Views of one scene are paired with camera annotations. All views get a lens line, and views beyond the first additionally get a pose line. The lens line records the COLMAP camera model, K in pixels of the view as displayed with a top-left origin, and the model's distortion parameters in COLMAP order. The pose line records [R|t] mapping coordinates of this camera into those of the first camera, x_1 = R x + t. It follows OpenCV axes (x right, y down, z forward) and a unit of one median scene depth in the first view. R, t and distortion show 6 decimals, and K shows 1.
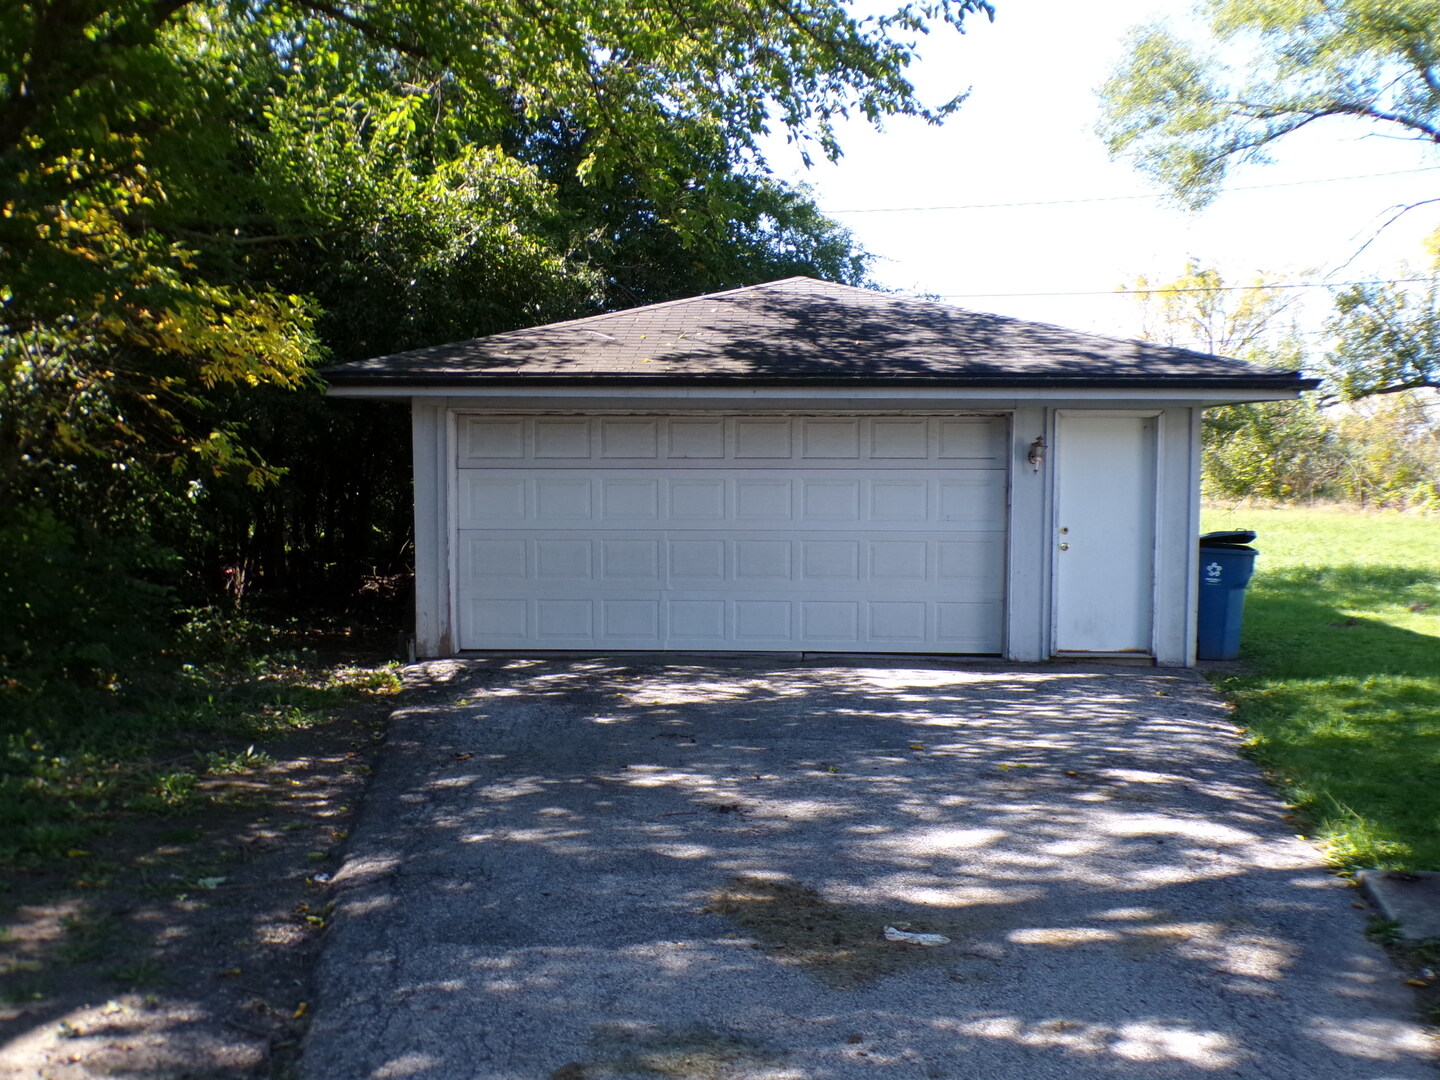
lens RADIAL K [[1344.3, 0, 719.8], [0, 1344.3, 538.6], [0, 0, 1]] dist [-0.021606, 0.000000]
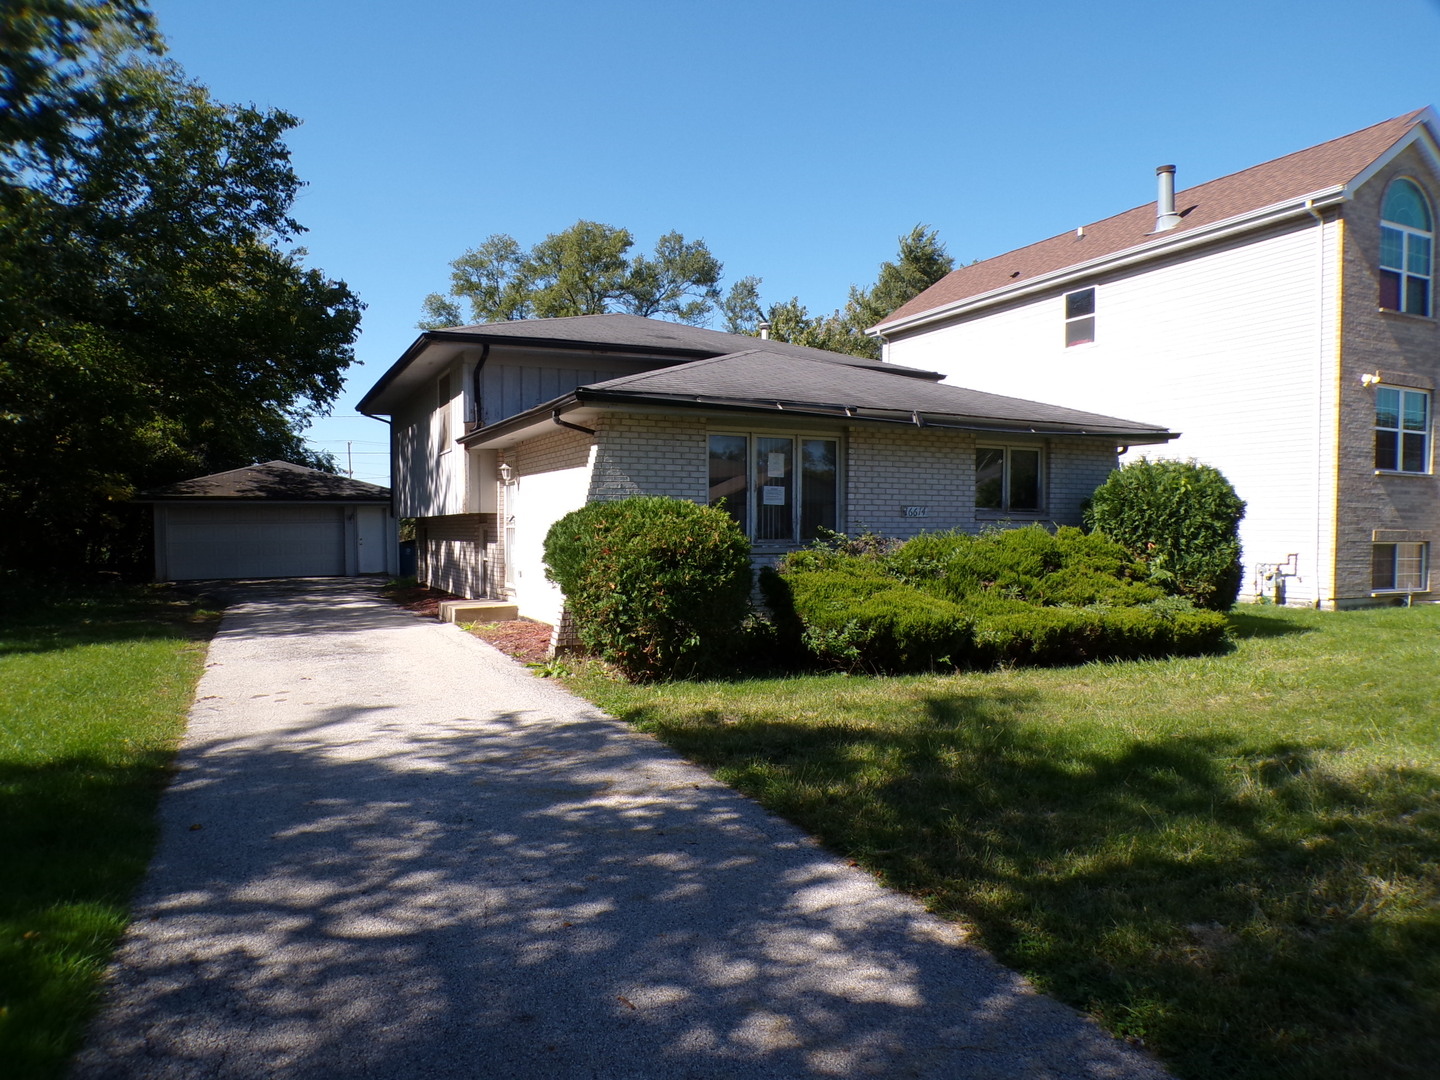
lens RADIAL K [[979.3, 0, 721.6], [0, 979.3, 538.0], [0, 0, 1]] dist [-0.038949, -0.001266]
pose [[0.875151, -0.016215, 0.483578, -0.162343], [0.042329, 0.998172, -0.043136, 0.144097], [-0.481994, 0.058220, 0.874238, -1.758475]]
